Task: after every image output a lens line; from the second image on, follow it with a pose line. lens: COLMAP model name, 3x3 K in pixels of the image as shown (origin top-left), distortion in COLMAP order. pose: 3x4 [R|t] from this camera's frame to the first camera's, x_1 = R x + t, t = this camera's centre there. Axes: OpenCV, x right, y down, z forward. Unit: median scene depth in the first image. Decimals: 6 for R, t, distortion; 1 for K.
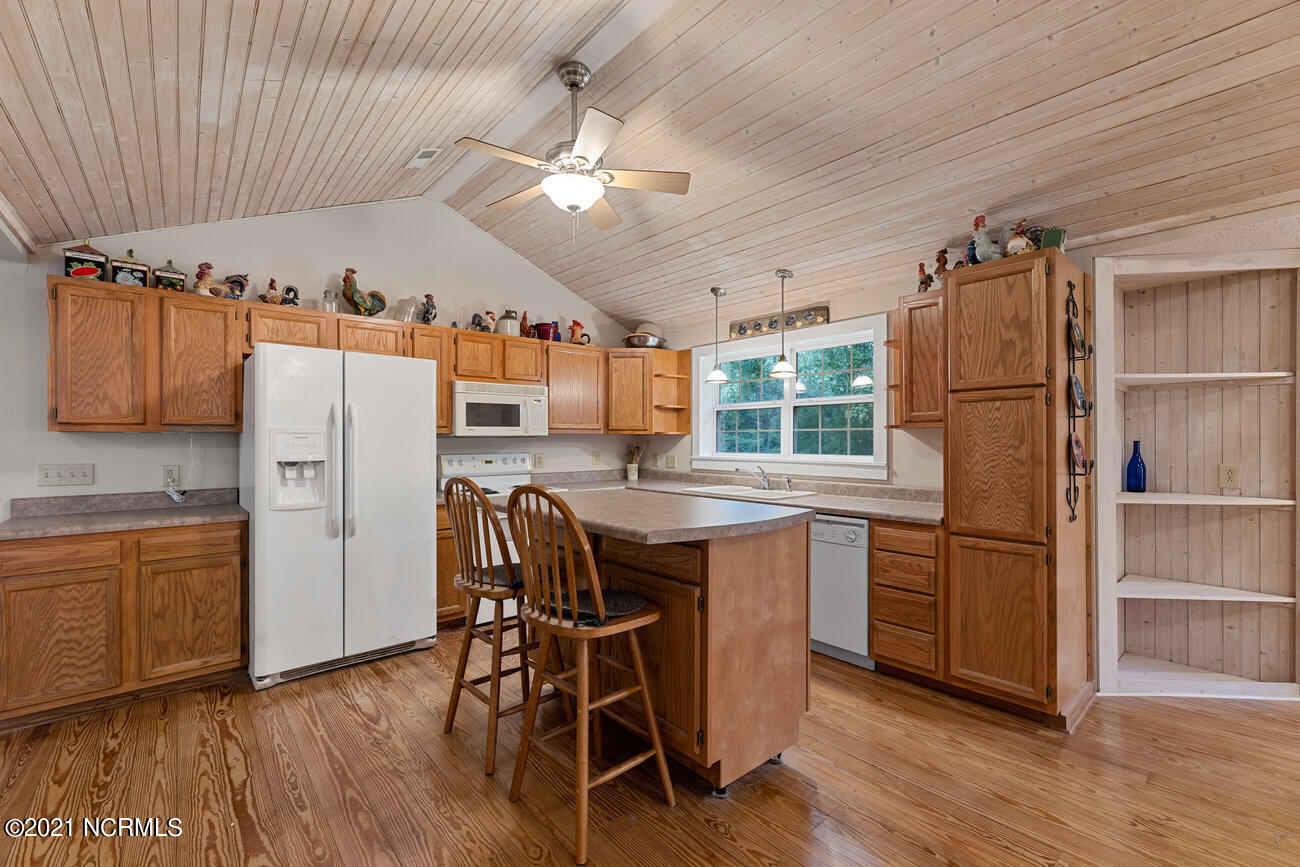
lens RADIAL K [[541.2, 0, 643.6], [0, 541.2, 441.3], [0, 0, 1]] dist [0.002492, -0.000122]
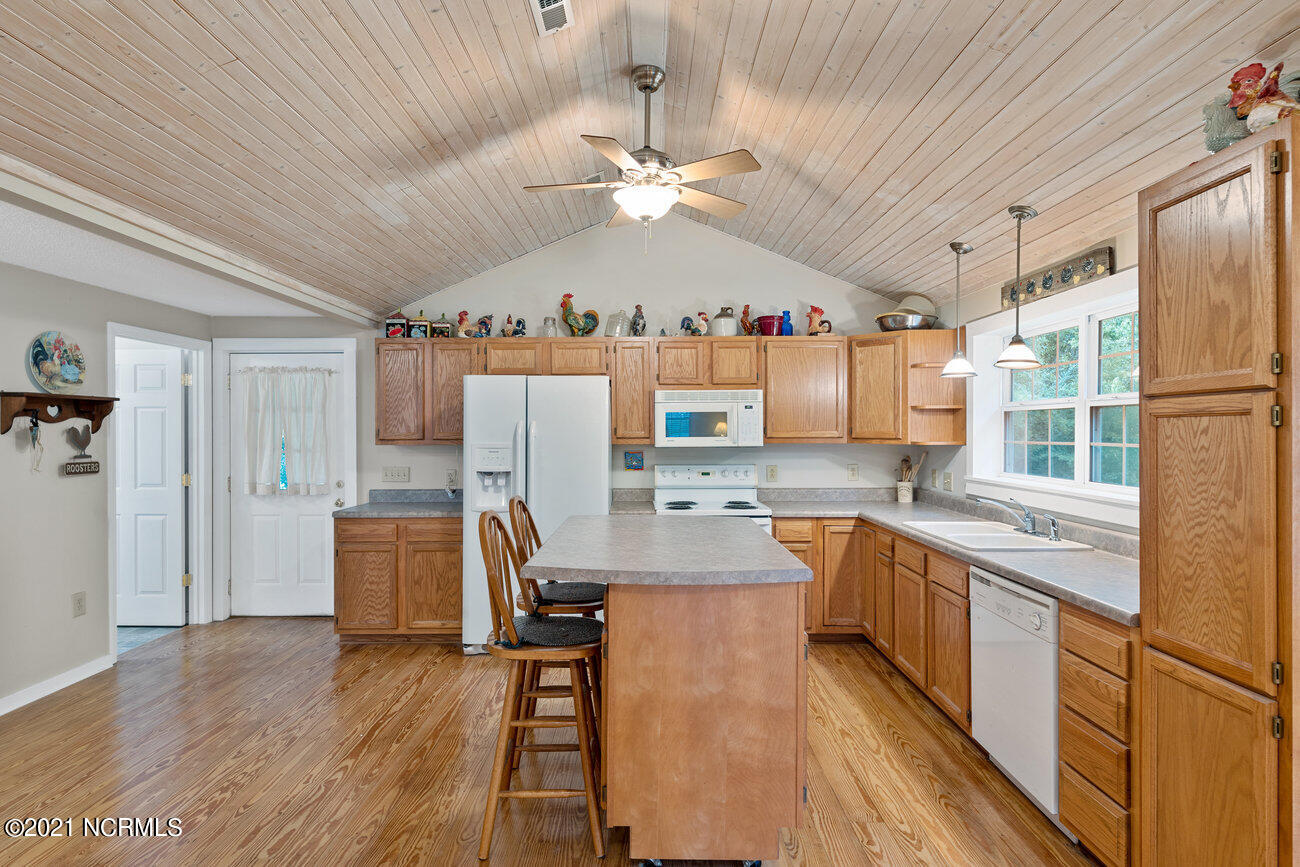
lens RADIAL K [[664.6, 0, 650.0], [0, 664.6, 433.5], [0, 0, 1]] dist [0.001243, -0.001182]
pose [[0.760358, 0.002117, -0.649501, 0.566450], [-0.001001, 0.999997, 0.002088, -0.049382], [0.649504, -0.000938, 0.760358, 0.107474]]
